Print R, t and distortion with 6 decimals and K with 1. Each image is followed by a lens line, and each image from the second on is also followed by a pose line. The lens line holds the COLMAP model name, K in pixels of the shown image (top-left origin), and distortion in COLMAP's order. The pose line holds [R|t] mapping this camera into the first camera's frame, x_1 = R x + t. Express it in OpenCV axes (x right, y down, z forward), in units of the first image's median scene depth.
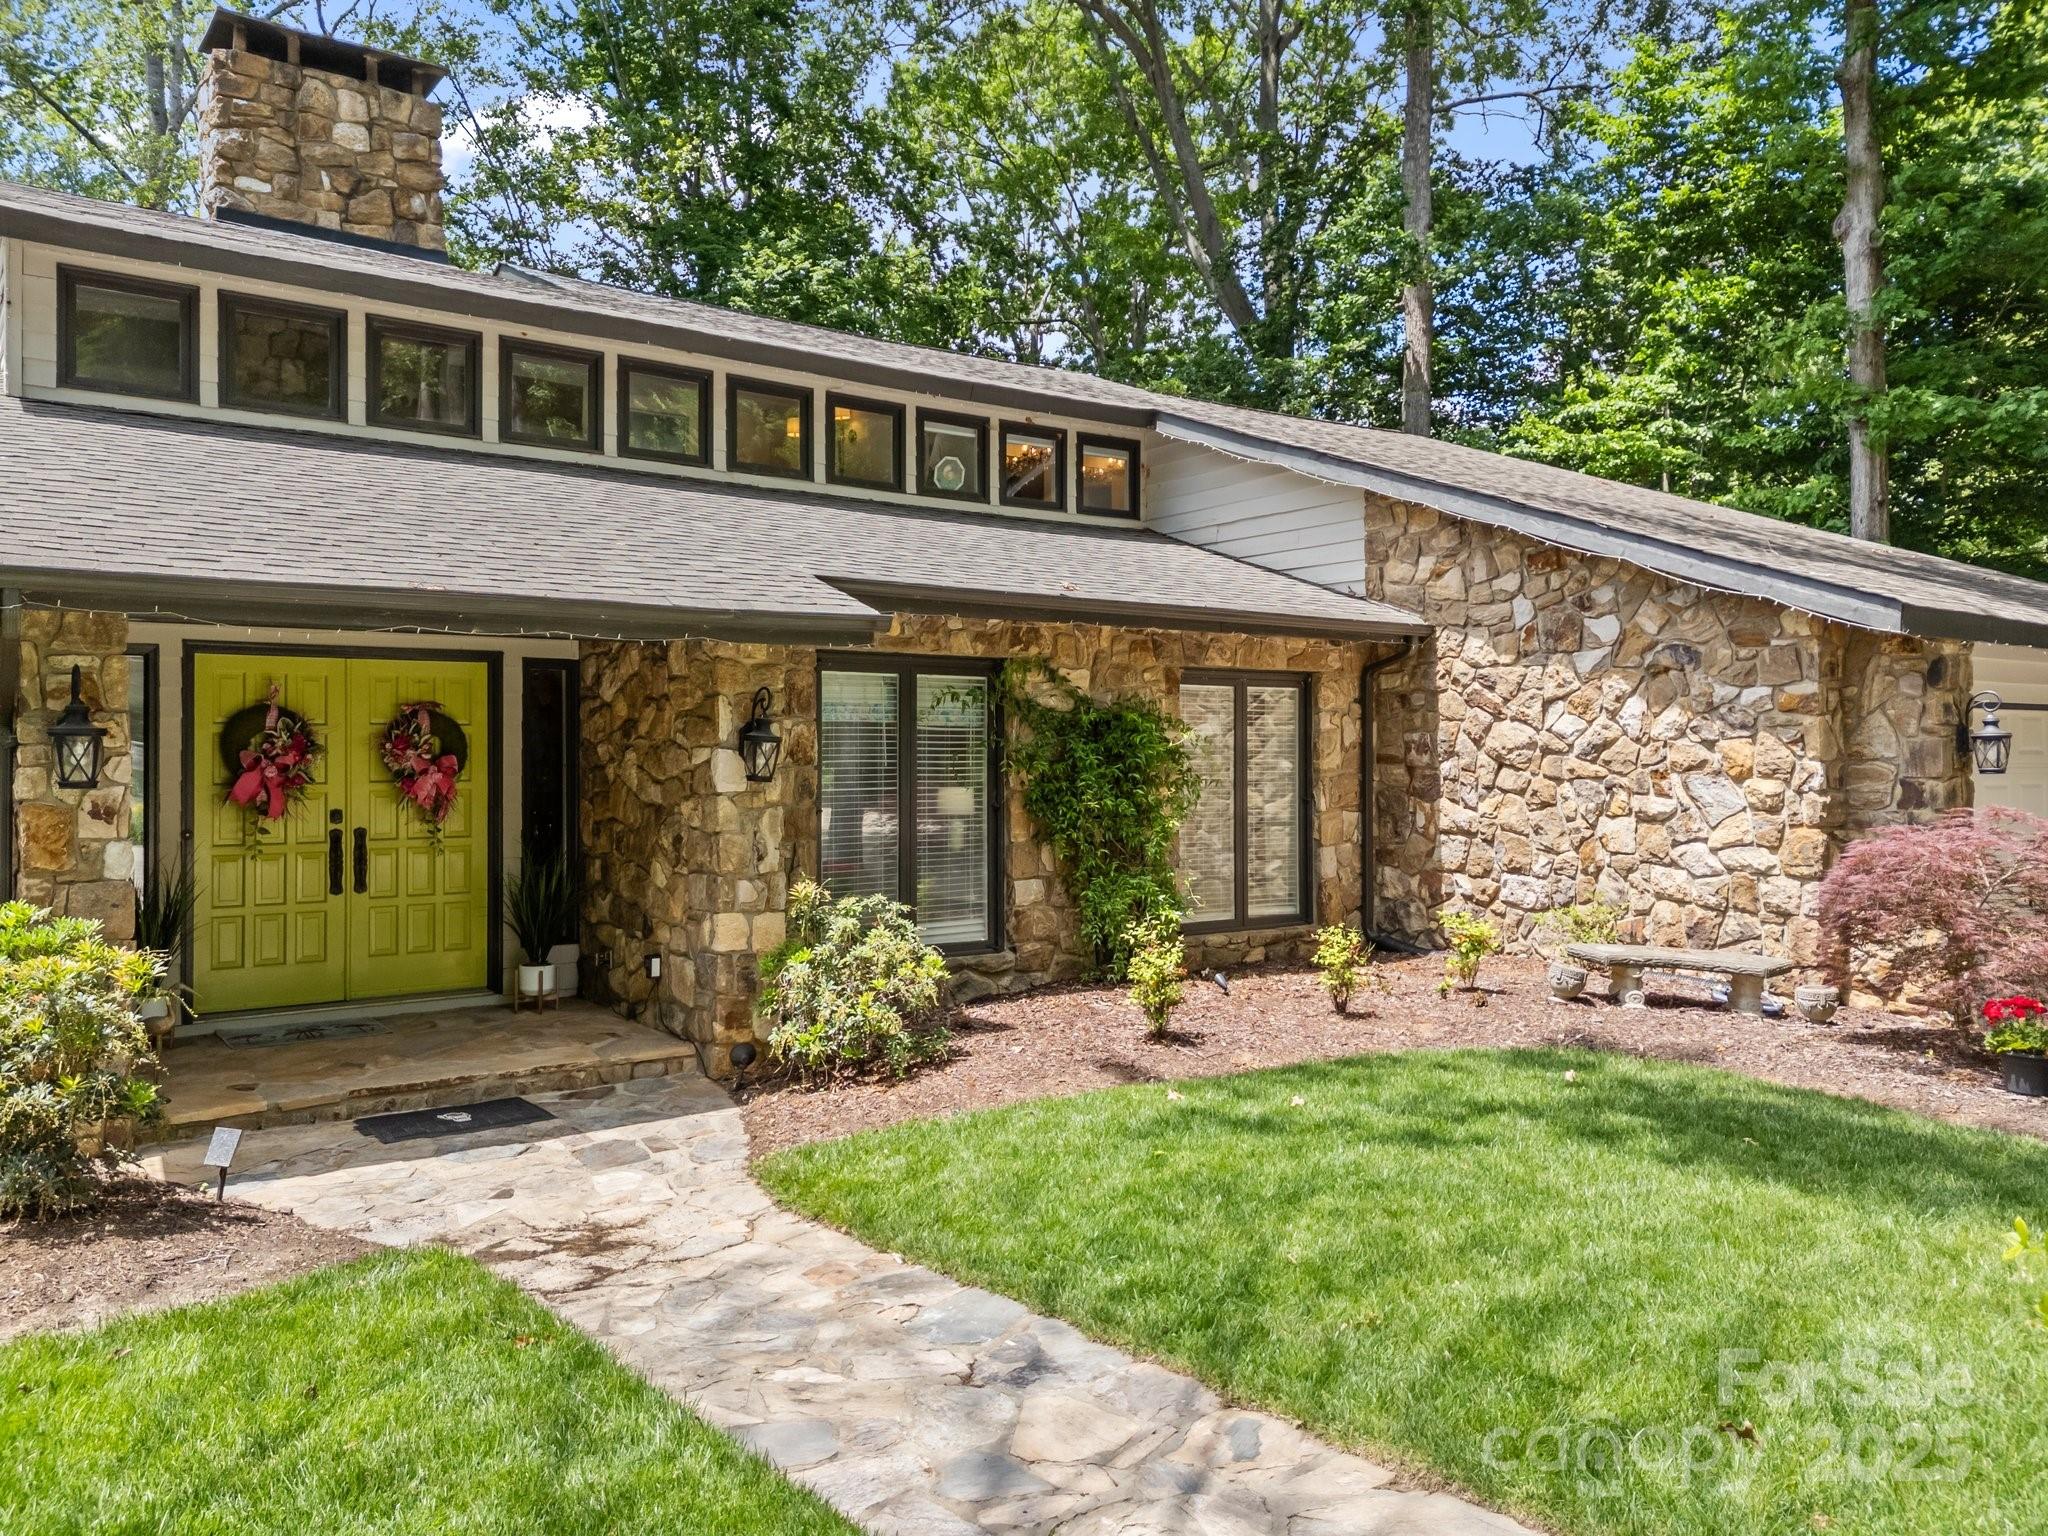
lens RADIAL K [[1558.2, 0, 1024.0], [0, 1558.2, 768.0], [0, 0, 1]] dist [0.050606, -0.005651]
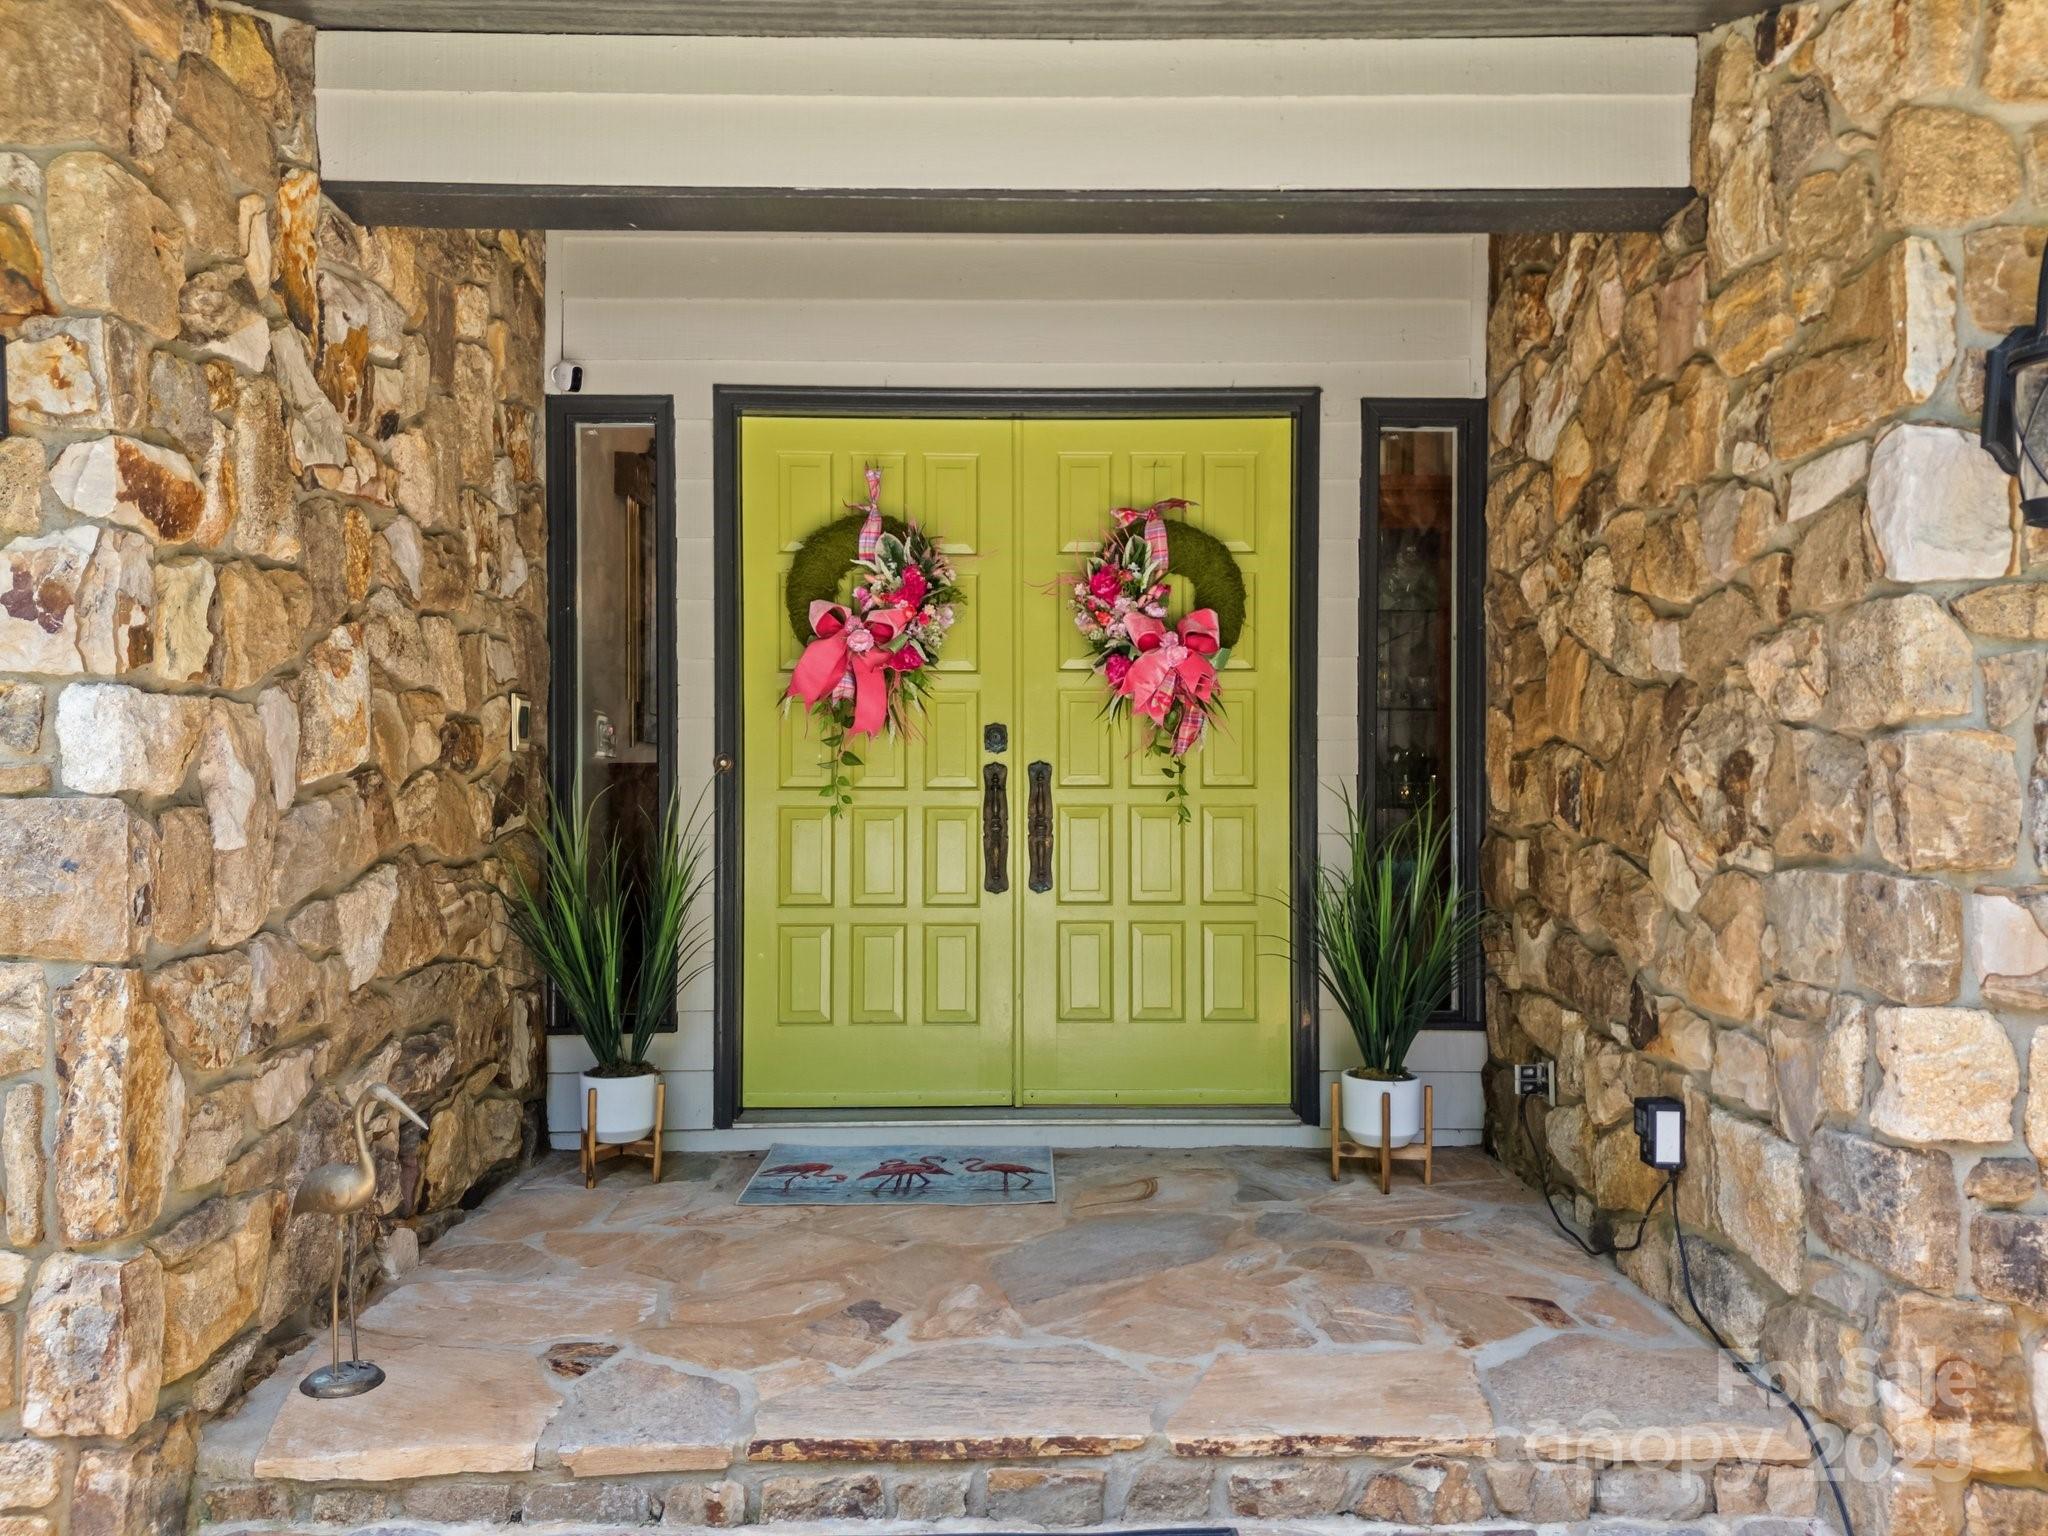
lens RADIAL K [[1558.2, 0, 1024.0], [0, 1558.2, 768.0], [0, 0, 1]] dist [0.050606, -0.005651]
pose [[0.815574, -0.004925, -0.578632, -0.143347], [-0.008682, 0.999747, -0.020747, 0.051199], [0.578588, 0.021945, 0.815325, 0.604939]]
